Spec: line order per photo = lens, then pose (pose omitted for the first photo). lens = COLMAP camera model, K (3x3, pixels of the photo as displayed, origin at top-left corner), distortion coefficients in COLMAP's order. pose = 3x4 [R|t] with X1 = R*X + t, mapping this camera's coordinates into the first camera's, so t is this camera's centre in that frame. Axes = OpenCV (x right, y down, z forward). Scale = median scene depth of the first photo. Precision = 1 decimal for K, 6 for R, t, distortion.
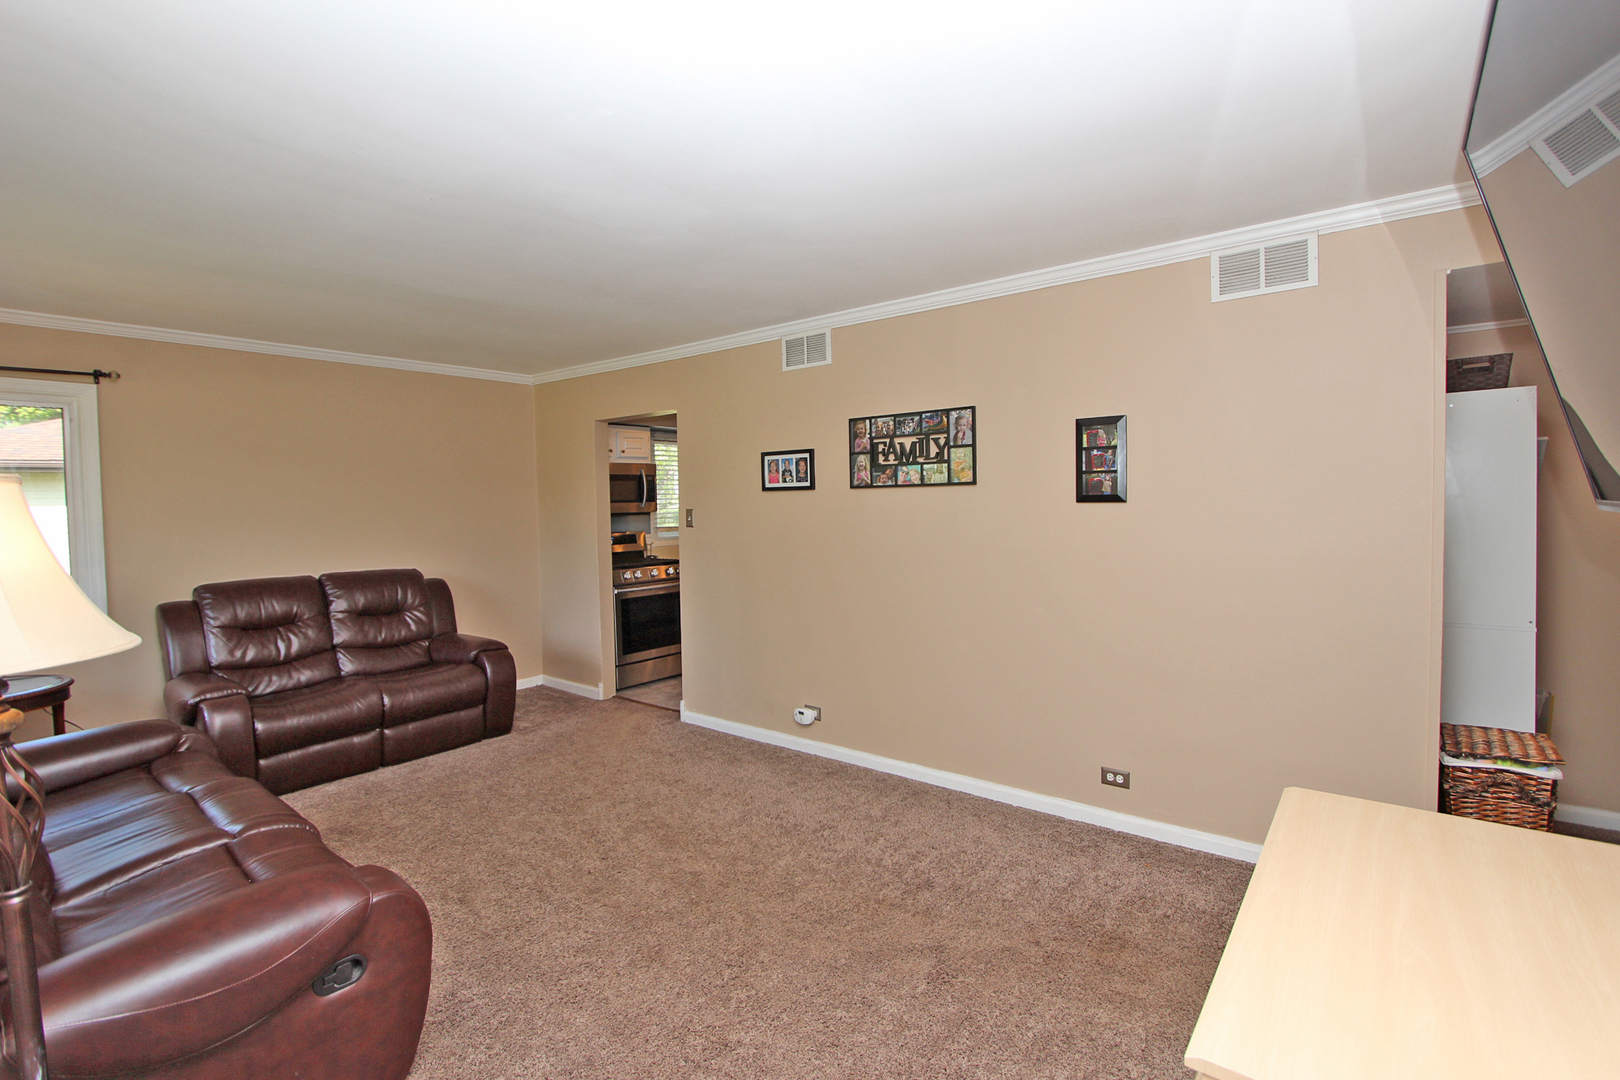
lens RADIAL K [[747.4, 0, 812.2], [0, 747.4, 529.4], [0, 0, 1]] dist [-0.017120, 0.001164]
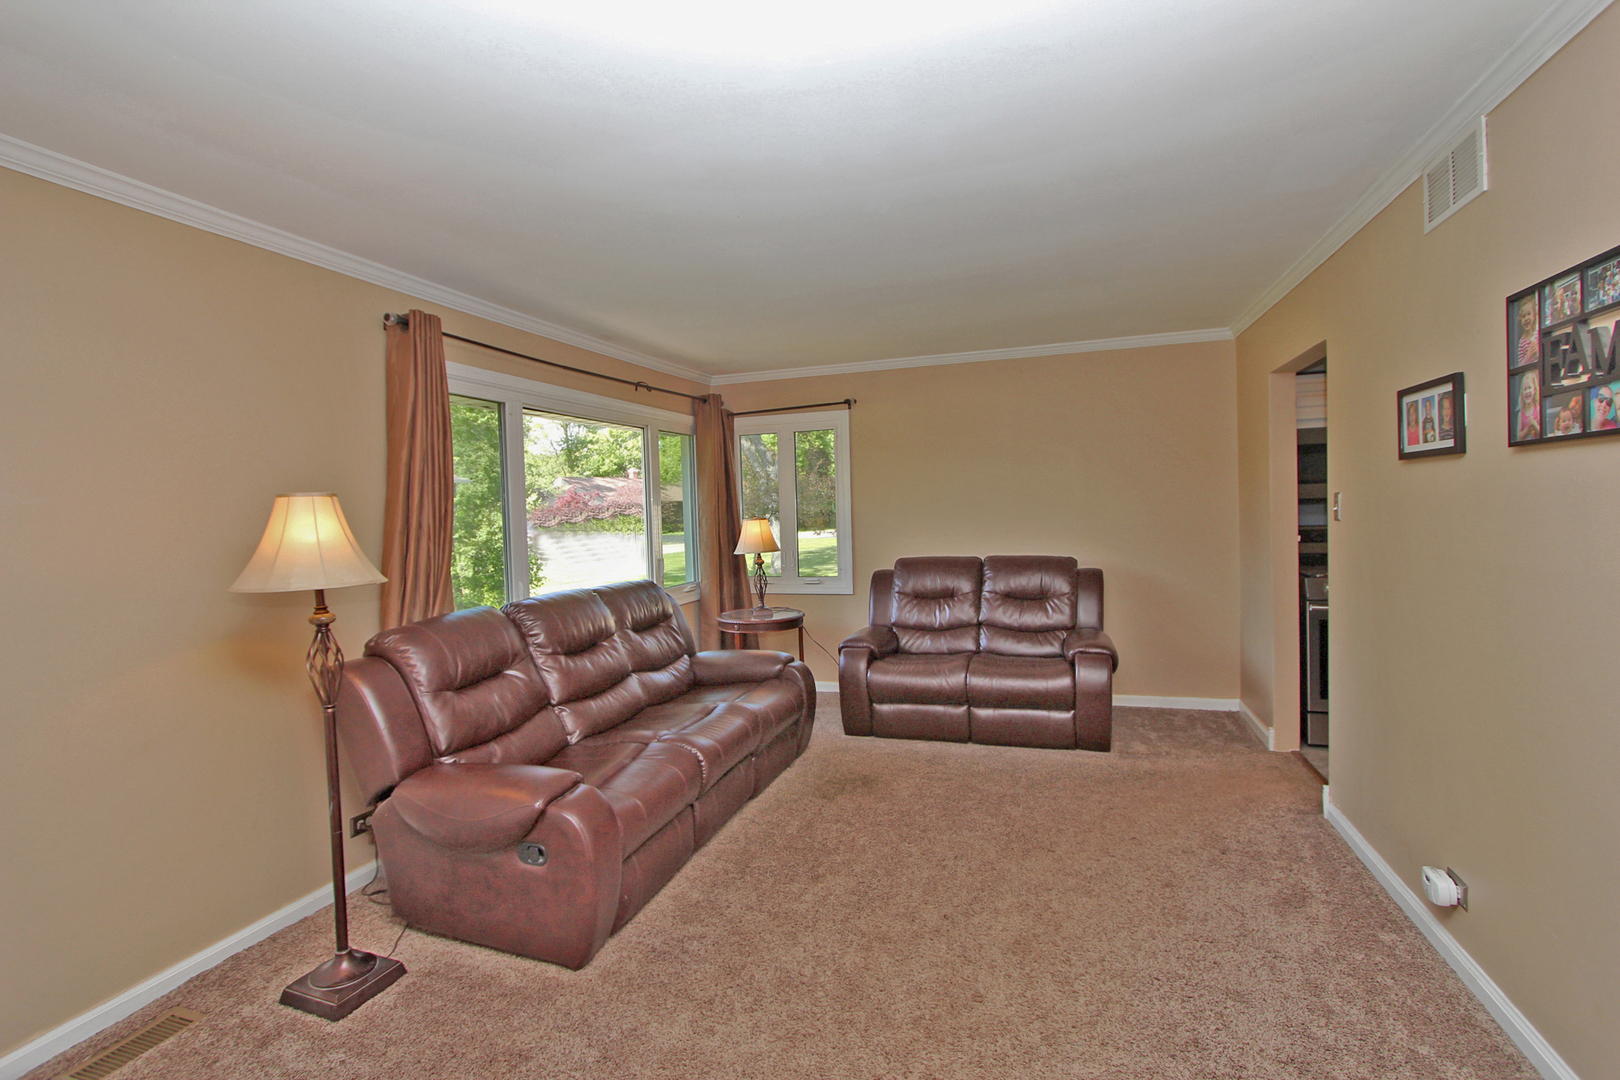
lens RADIAL K [[745.4, 0, 813.1], [0, 745.4, 528.5], [0, 0, 1]] dist [-0.012290, 0.000307]
pose [[0.348181, 0.032906, -0.936850, 0.317542], [-0.009833, 0.999457, 0.031451, -0.014000], [0.937376, -0.001739, 0.348315, 0.415938]]
